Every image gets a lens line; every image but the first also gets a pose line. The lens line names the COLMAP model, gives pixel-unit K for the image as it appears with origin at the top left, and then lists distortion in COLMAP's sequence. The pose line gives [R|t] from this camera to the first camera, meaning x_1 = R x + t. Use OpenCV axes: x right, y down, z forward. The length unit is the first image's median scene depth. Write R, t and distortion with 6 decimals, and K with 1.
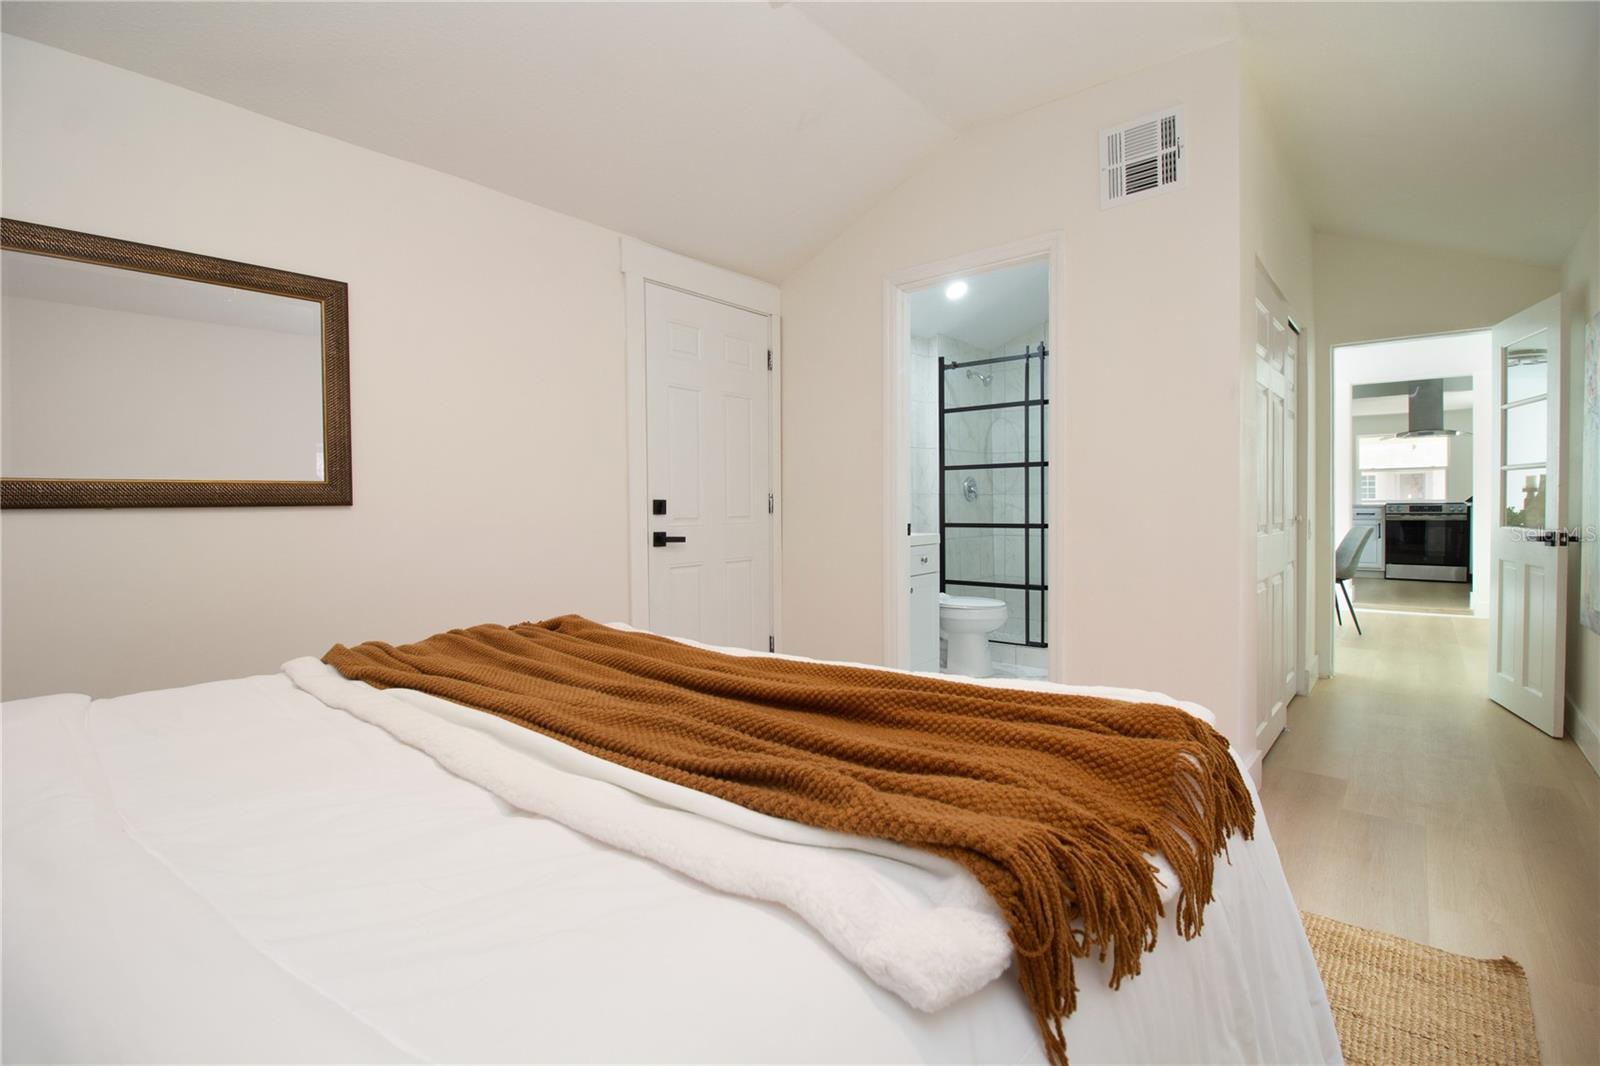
lens RADIAL K [[732.7, 0, 799.2], [0, 732.7, 521.6], [0, 0, 1]] dist [-0.032139, -0.001112]
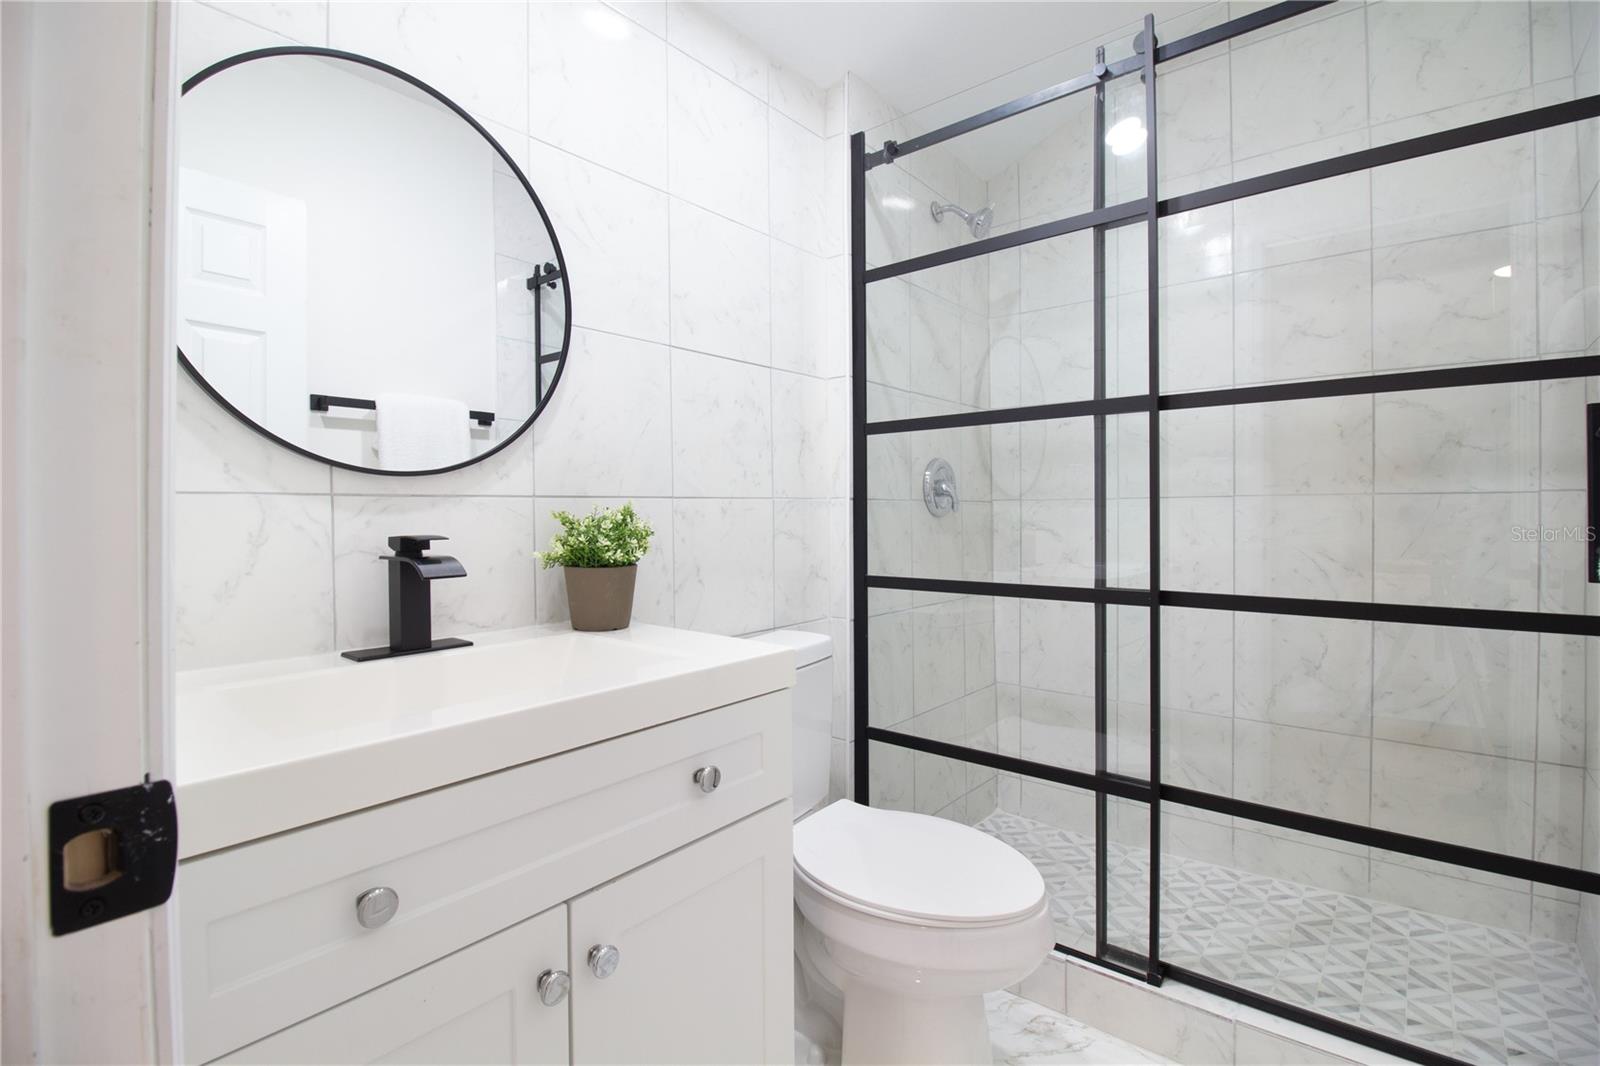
lens RADIAL K [[732.7, 0, 799.2], [0, 732.7, 521.6], [0, 0, 1]] dist [-0.032139, -0.001112]
pose [[0.999960, 0.003216, 0.008307, 0.161671], [-0.003084, 0.999868, -0.015958, -0.019576], [-0.008357, 0.015932, 0.999838, 0.627738]]
